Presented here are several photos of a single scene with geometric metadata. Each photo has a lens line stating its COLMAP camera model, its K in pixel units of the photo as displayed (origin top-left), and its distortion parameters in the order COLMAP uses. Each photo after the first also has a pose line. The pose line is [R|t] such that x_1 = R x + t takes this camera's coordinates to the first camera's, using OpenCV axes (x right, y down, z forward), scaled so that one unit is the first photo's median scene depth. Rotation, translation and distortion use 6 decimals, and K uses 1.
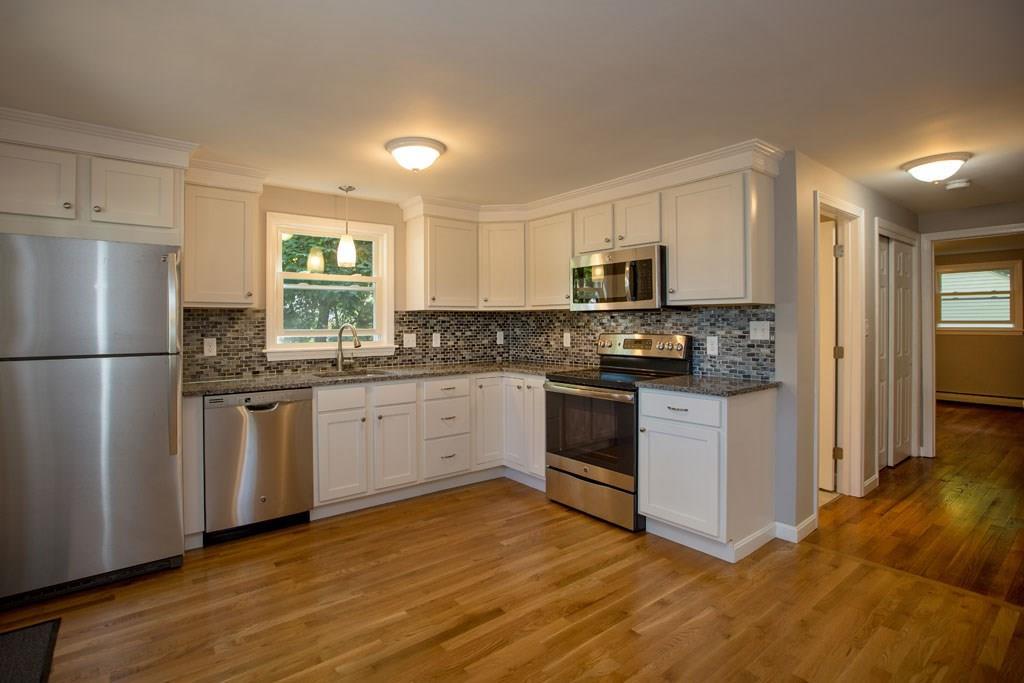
lens RADIAL K [[496.9, 0, 481.0], [0, 496.9, 319.9], [0, 0, 1]] dist [-0.058045, 0.025318]
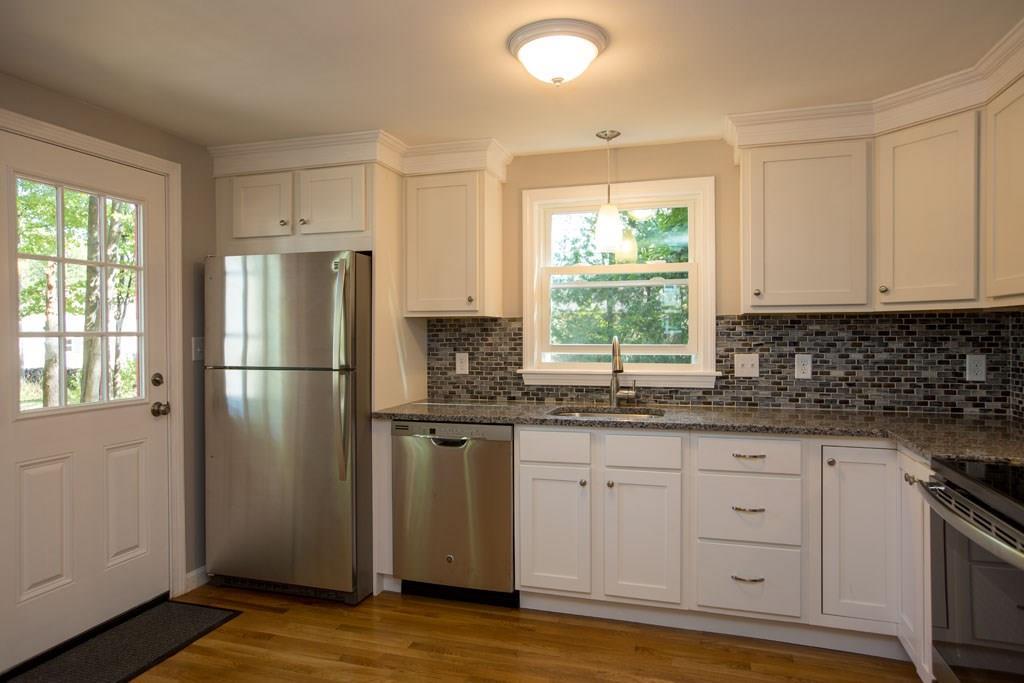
lens RADIAL K [[636.9, 0, 510.9], [0, 636.9, 337.1], [0, 0, 1]] dist [-0.051270, 0.060163]
pose [[0.587491, 0.008240, -0.809189, 0.337973], [0.004642, 0.999897, 0.013552, -0.003924], [0.809217, -0.011718, 0.587393, 0.372491]]
